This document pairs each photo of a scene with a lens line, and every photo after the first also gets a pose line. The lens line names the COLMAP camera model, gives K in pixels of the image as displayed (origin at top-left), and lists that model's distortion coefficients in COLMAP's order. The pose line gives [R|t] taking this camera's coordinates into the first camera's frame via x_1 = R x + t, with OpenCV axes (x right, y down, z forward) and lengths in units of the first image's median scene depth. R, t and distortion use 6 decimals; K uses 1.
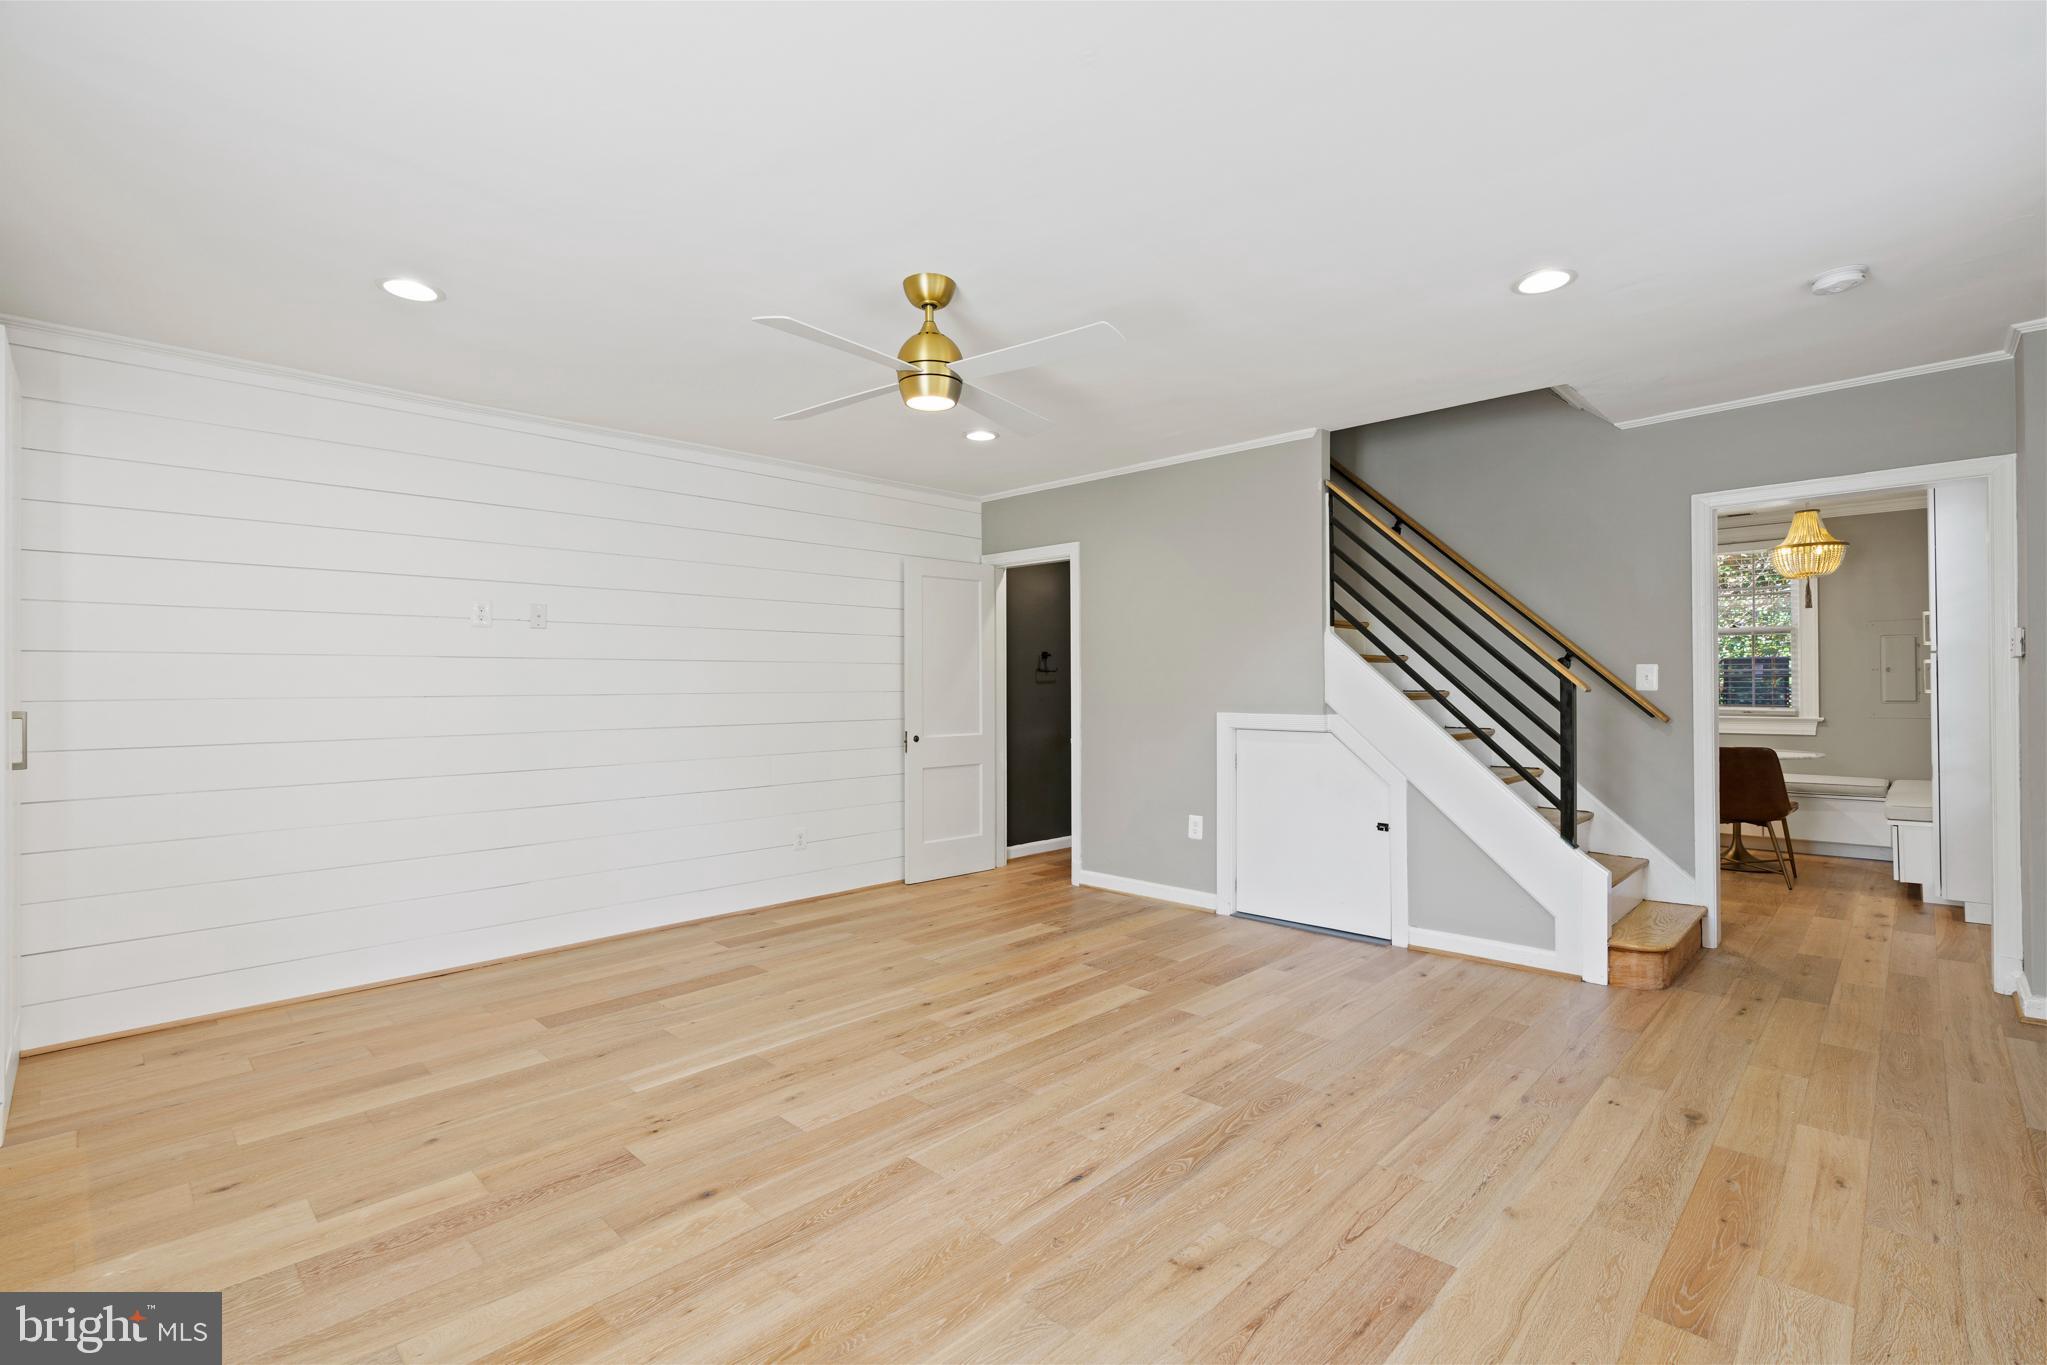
lens RADIAL K [[939.2, 0, 1033.7], [0, 939.2, 687.9], [0, 0, 1]] dist [-0.012415, 0.004757]
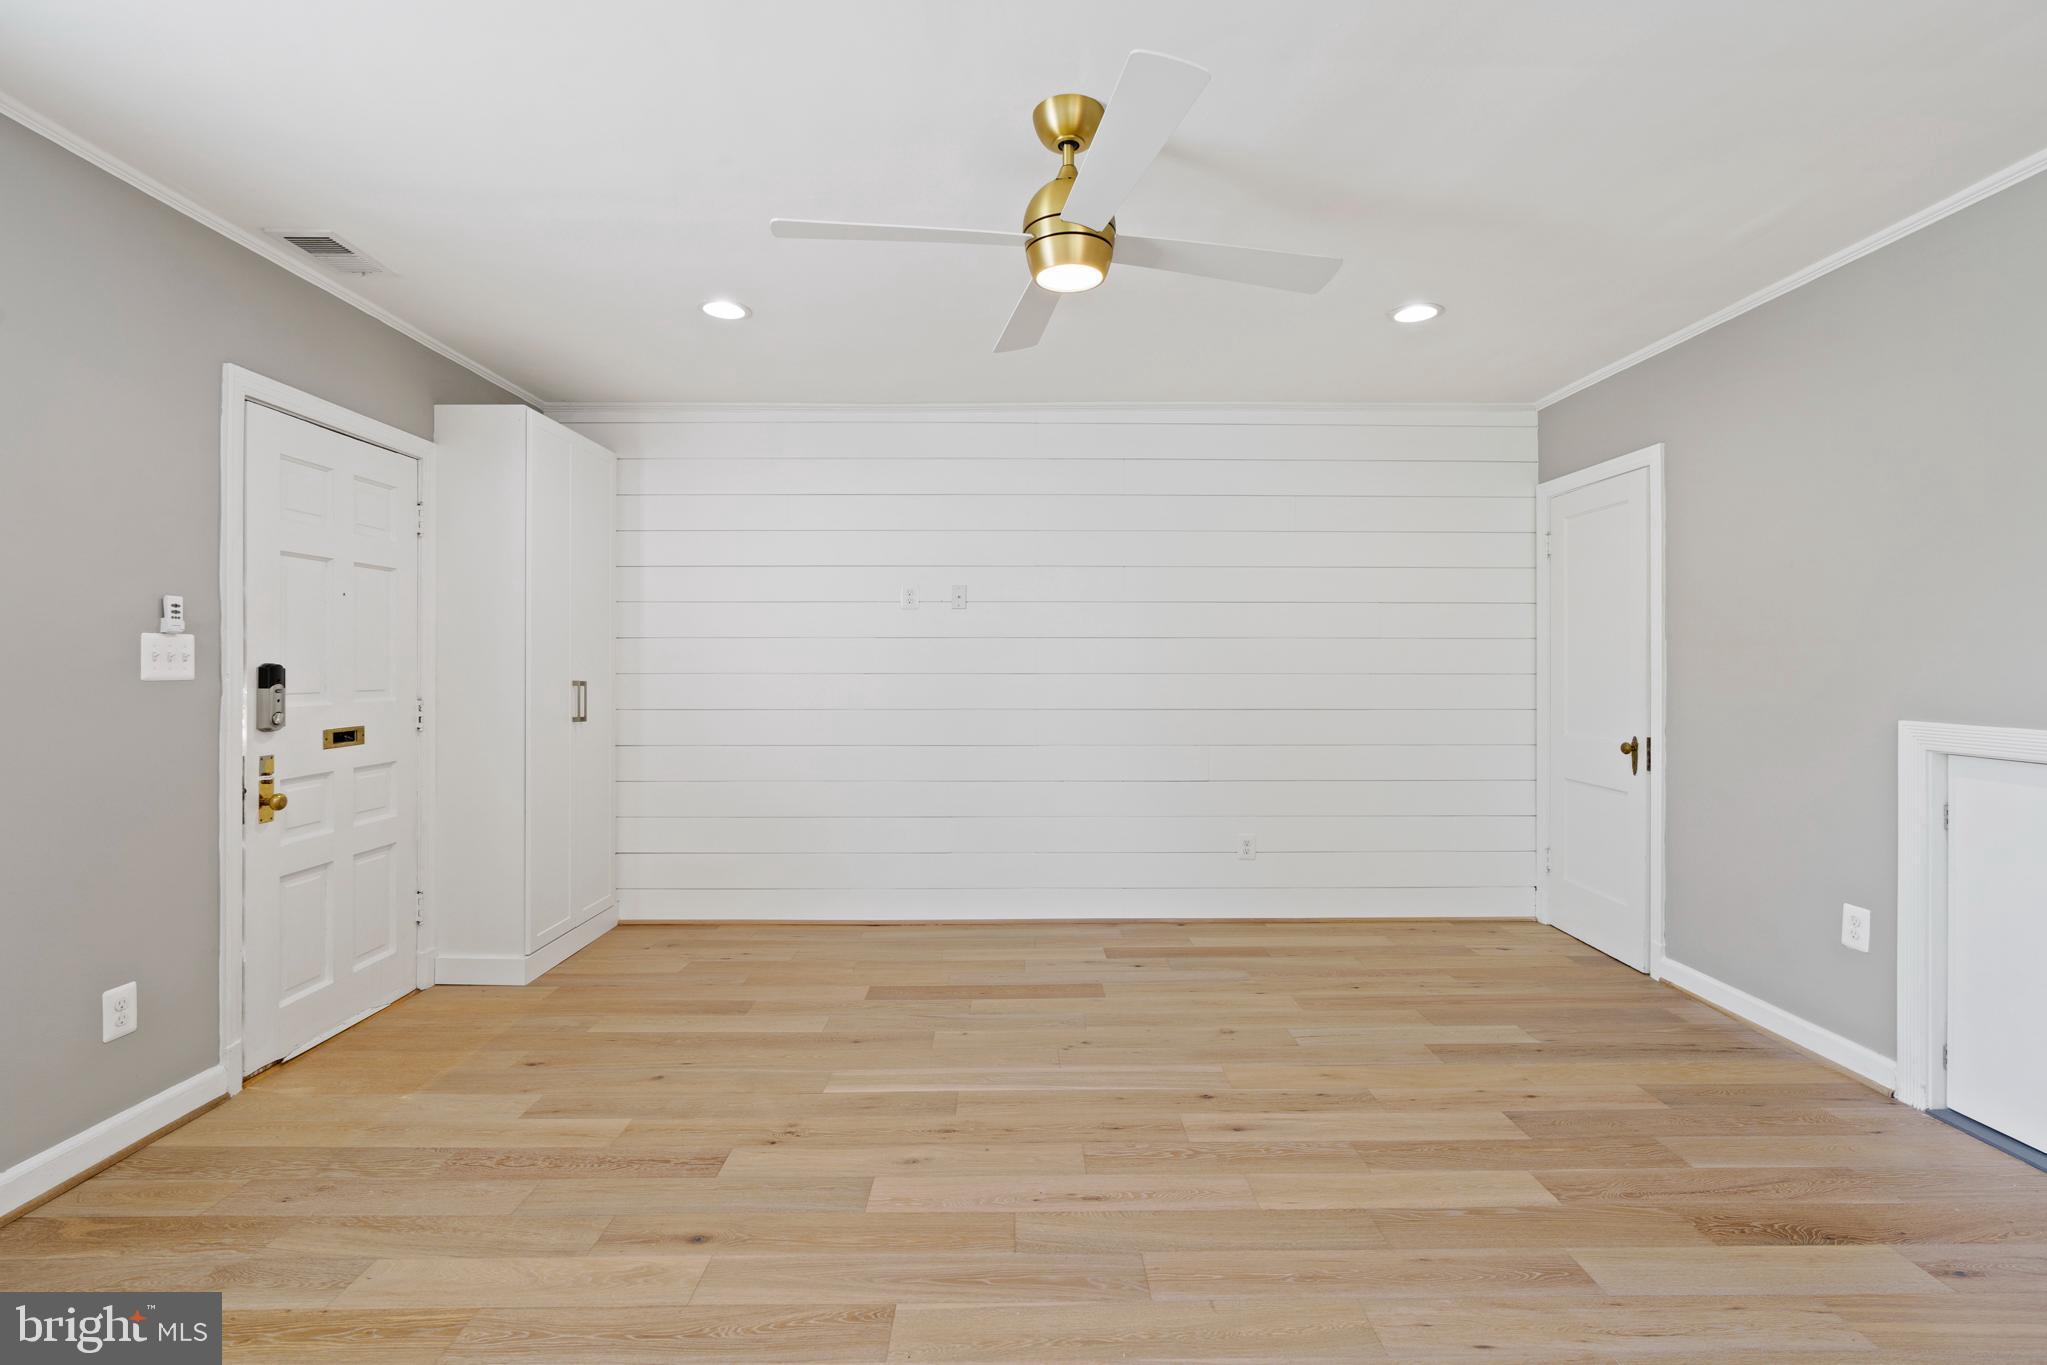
lens RADIAL K [[939.2, 0, 1018.5], [0, 939.2, 670.9], [0, 0, 1]] dist [-0.012415, 0.004757]
pose [[0.698727, 0.009326, -0.715328, 0.358236], [-0.007402, 0.999956, 0.005806, -0.003153], [0.715350, 0.001238, 0.698765, 0.435629]]
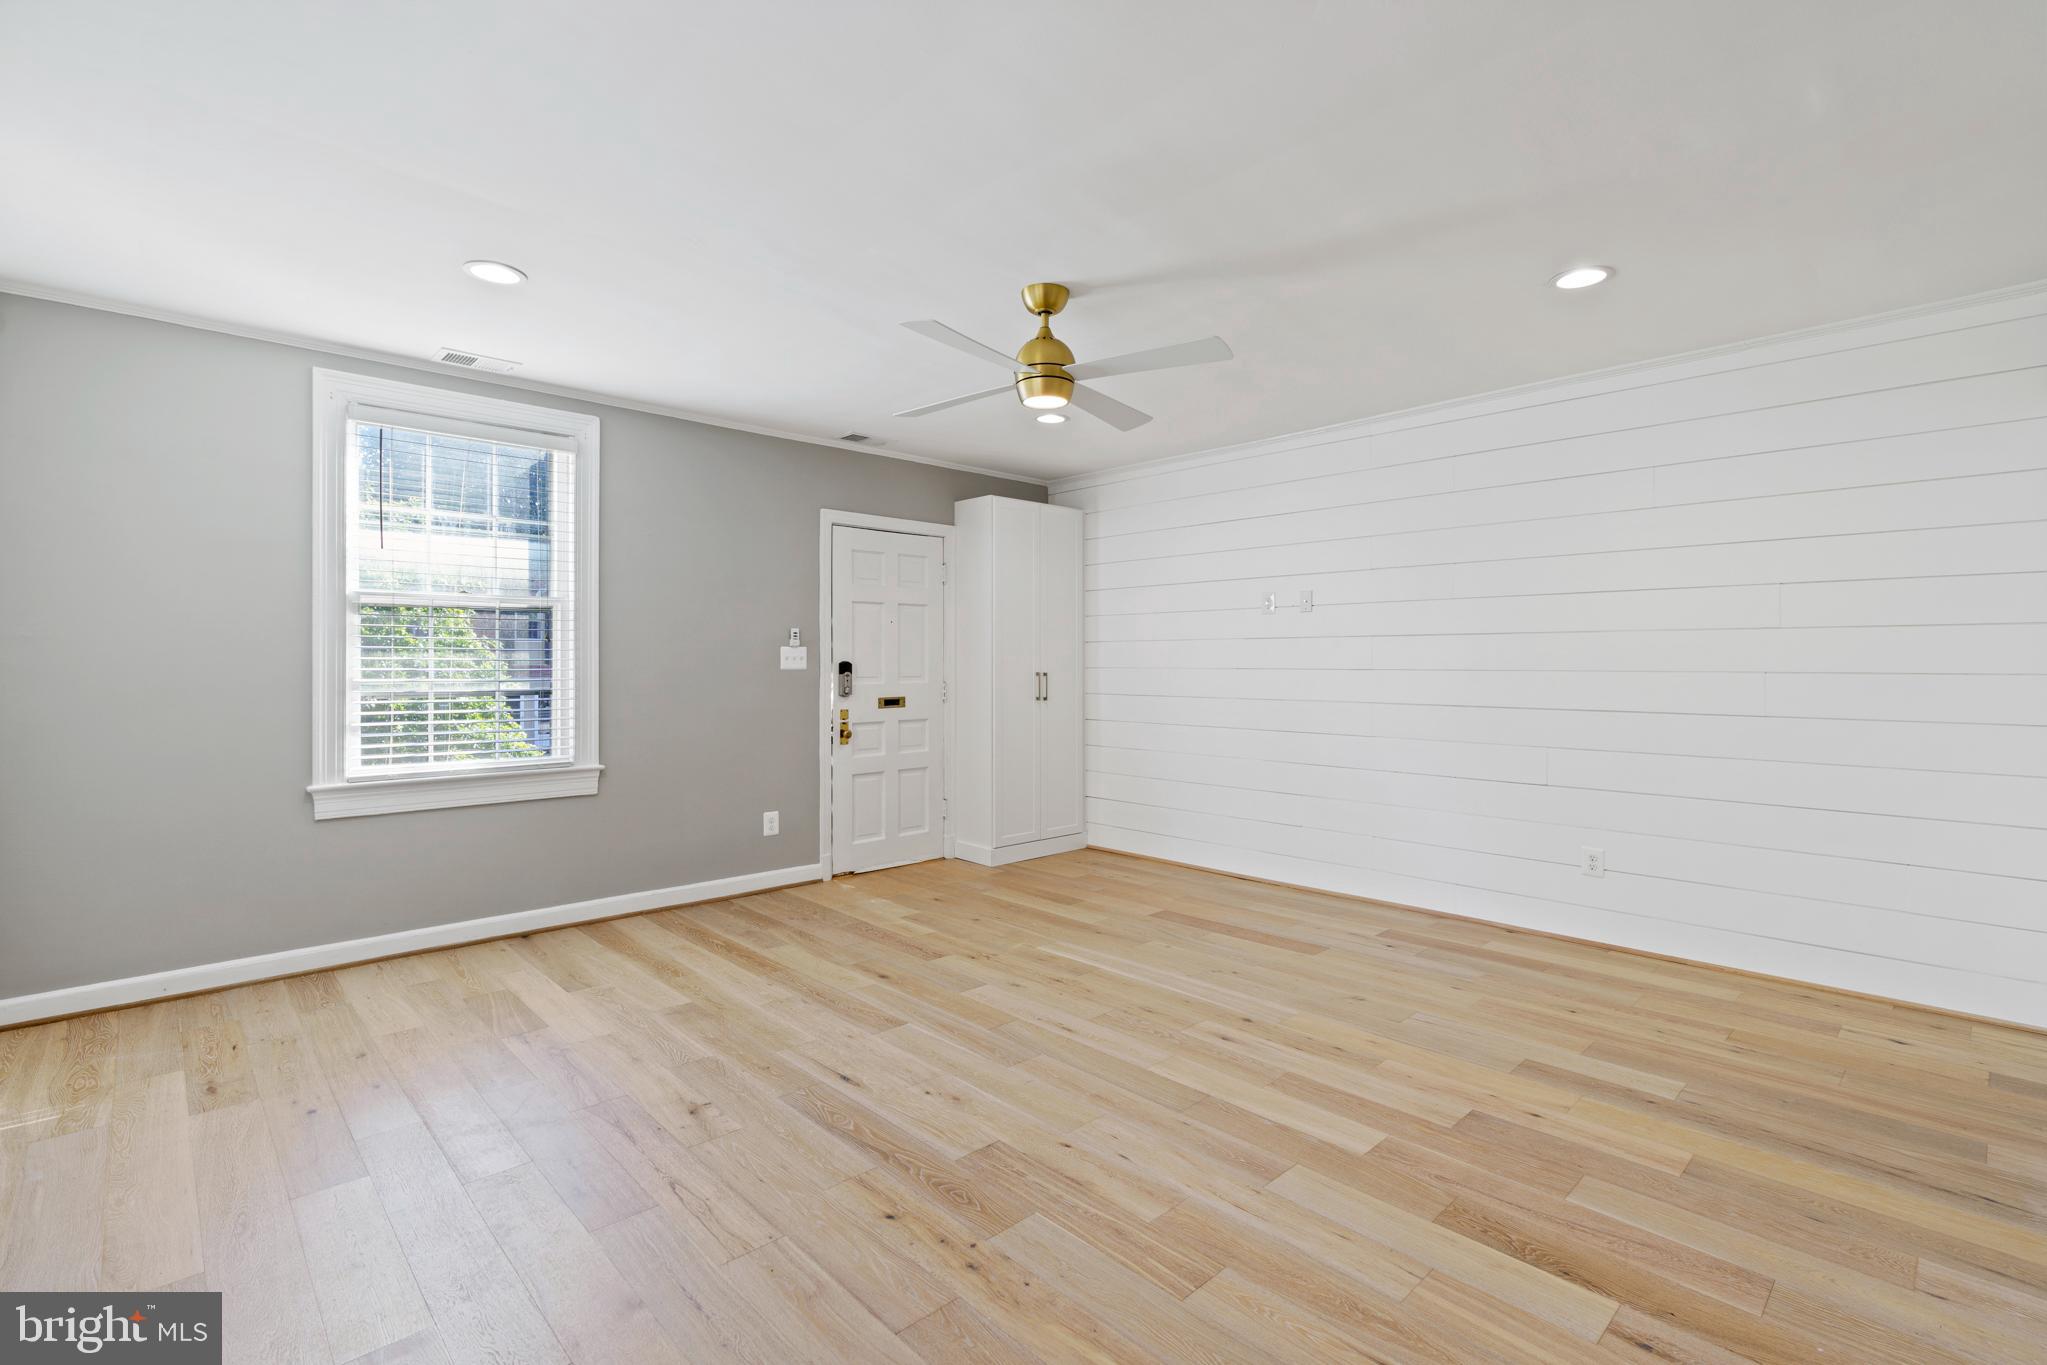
lens RADIAL K [[939.2, 0, 1022.6], [0, 939.2, 676.8], [0, 0, 1]] dist [-0.012415, 0.004757]
pose [[-0.054916, 0.021542, -0.998259, 0.910186], [-0.004885, 0.999749, 0.021843, -0.010288], [0.998479, 0.006076, -0.054797, 0.966965]]
